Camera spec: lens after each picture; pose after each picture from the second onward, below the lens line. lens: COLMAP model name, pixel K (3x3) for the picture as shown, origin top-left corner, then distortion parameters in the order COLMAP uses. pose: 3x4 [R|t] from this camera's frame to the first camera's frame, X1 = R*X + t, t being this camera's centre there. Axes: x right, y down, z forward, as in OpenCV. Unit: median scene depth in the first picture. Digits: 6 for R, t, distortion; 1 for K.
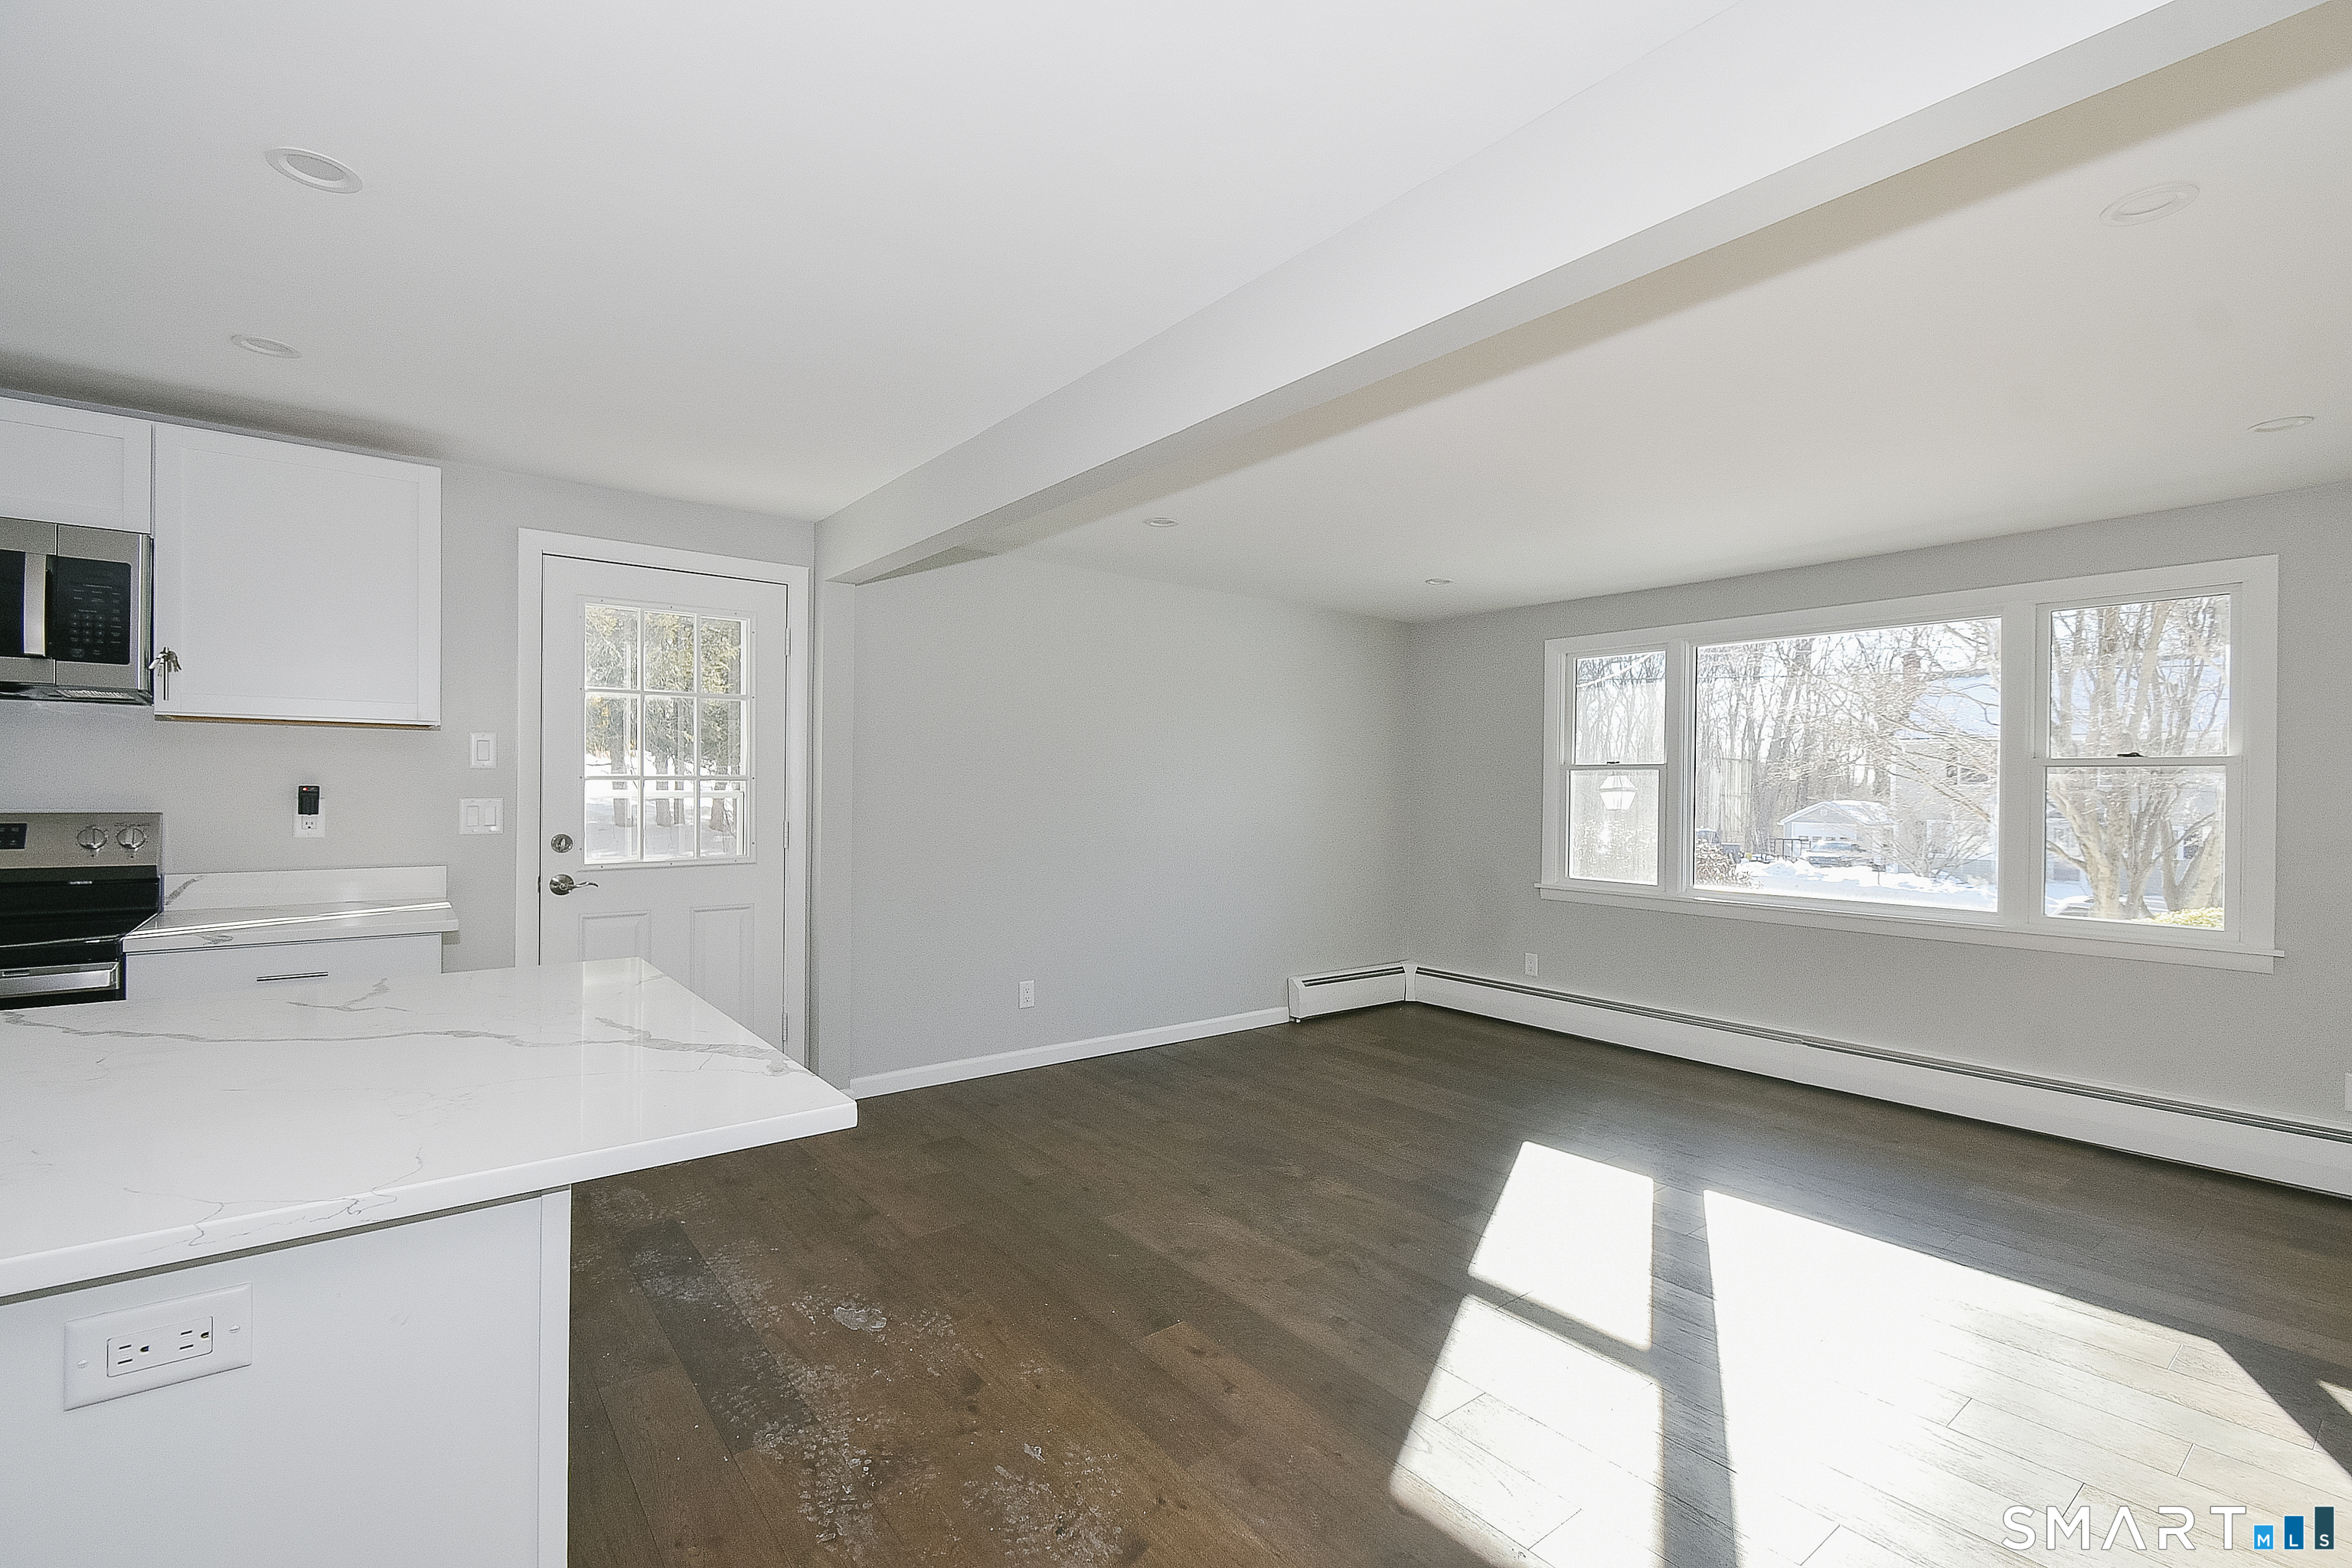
lens RADIAL K [[1032.8, 0, 1168.2], [0, 1032.8, 790.2], [0, 0, 1]] dist [0.003822, -0.000749]
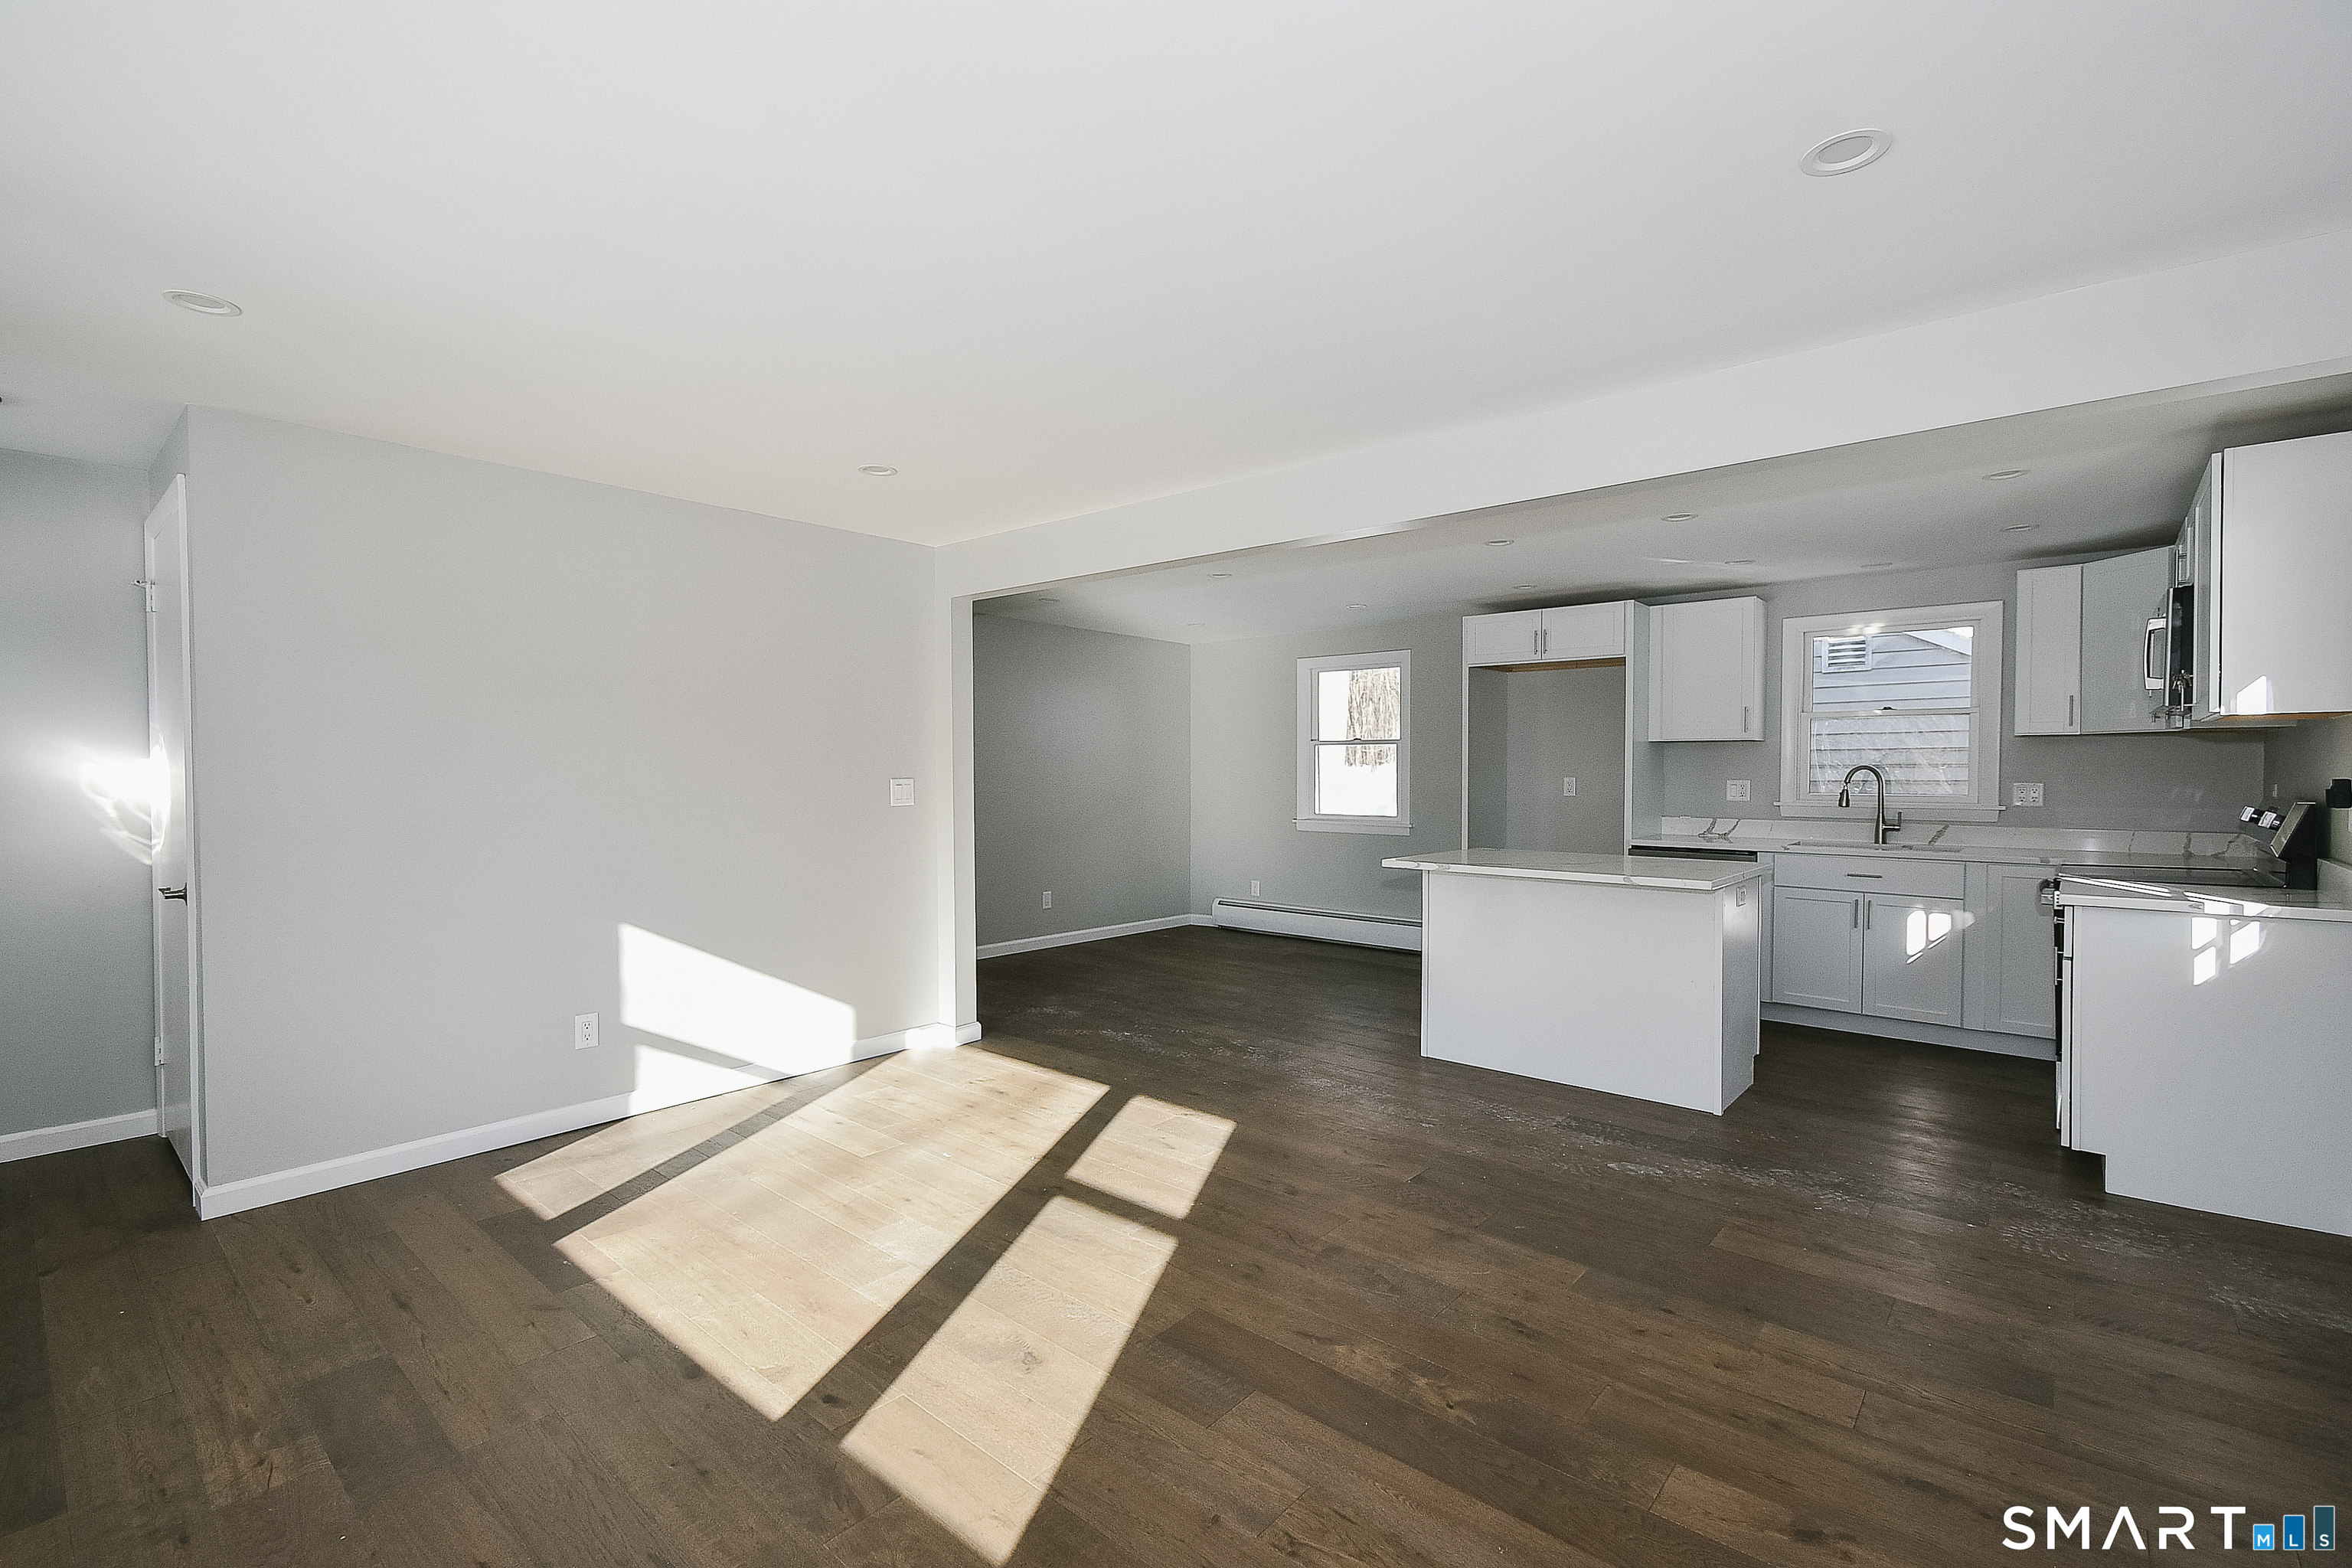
lens RADIAL K [[1040.2, 0, 1176.0], [0, 1040.2, 784.0], [0, 0, 1]] dist [0.002882, 0.000029]
pose [[-0.980030, -0.006856, -0.198729, 0.477800], [-0.009853, 0.999852, 0.014097, -0.002554], [0.198603, 0.015774, -0.979953, 1.886890]]
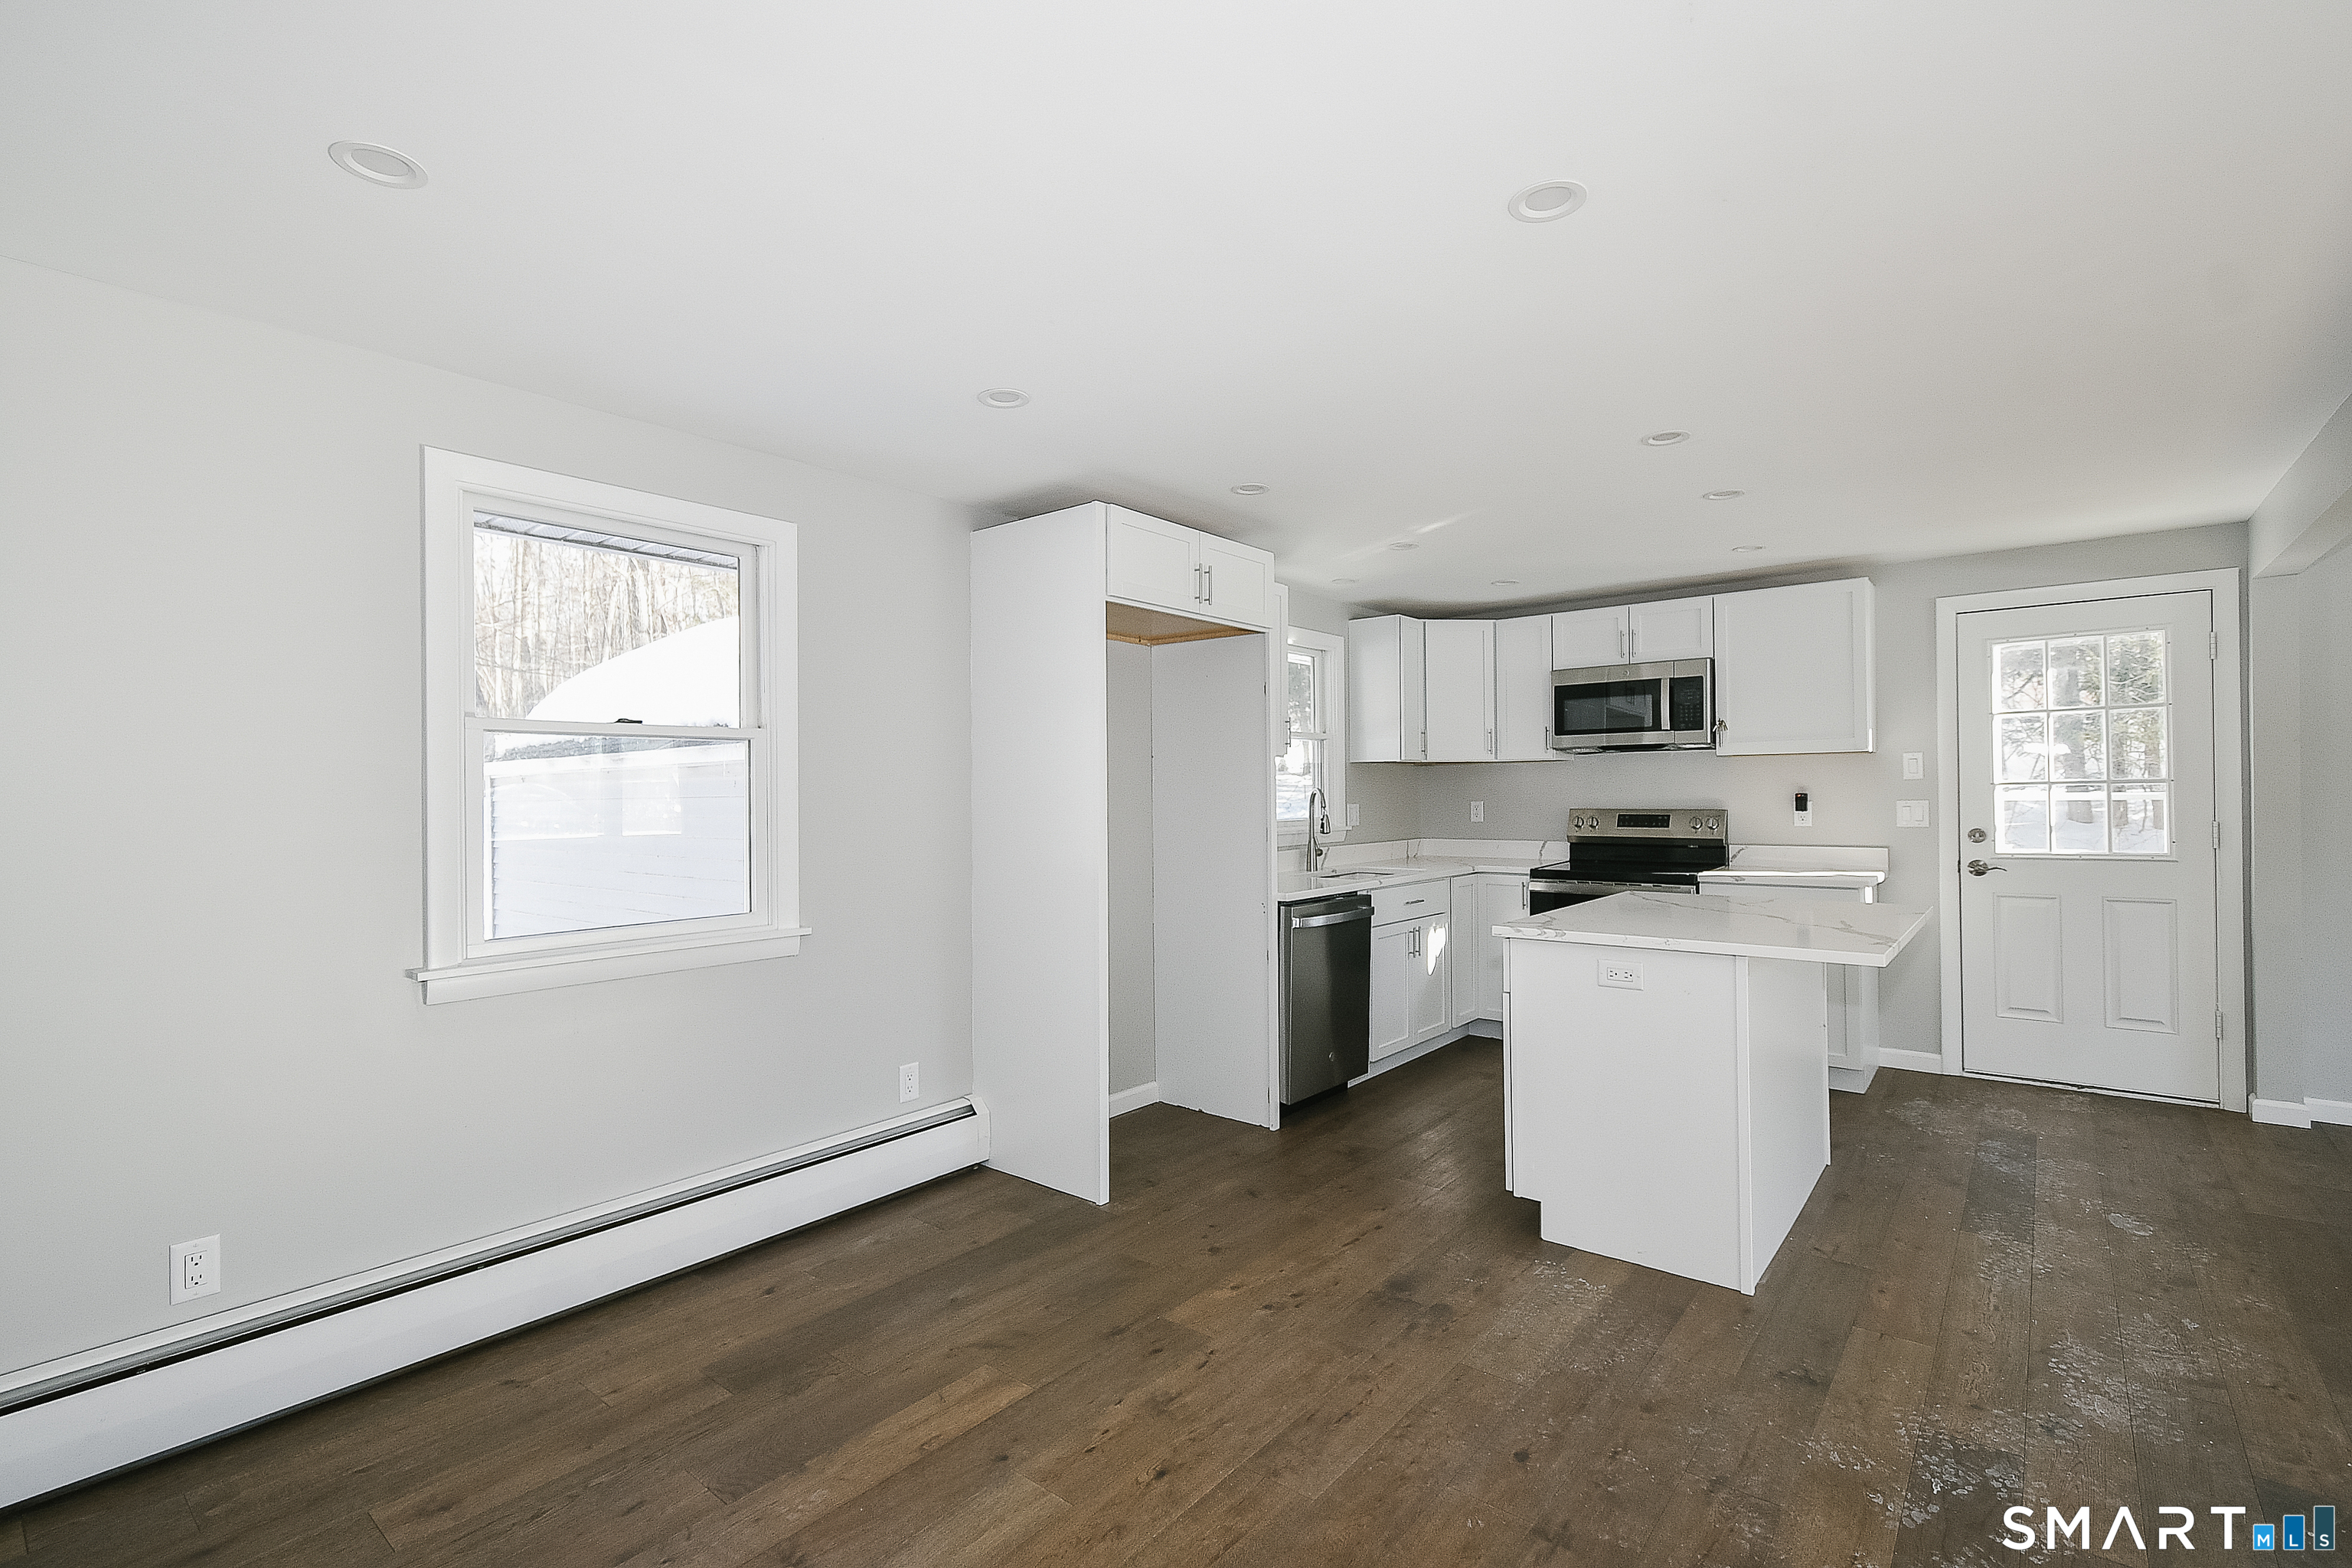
lens RADIAL K [[1050.9, 0, 1172.8], [0, 1050.9, 790.7], [0, 0, 1]] dist [0.006116, -0.001449]
pose [[0.218918, -0.012604, -0.975662, 0.581490], [0.011555, 0.999880, -0.010324, -0.002519], [0.975675, -0.009013, 0.219037, -0.320164]]
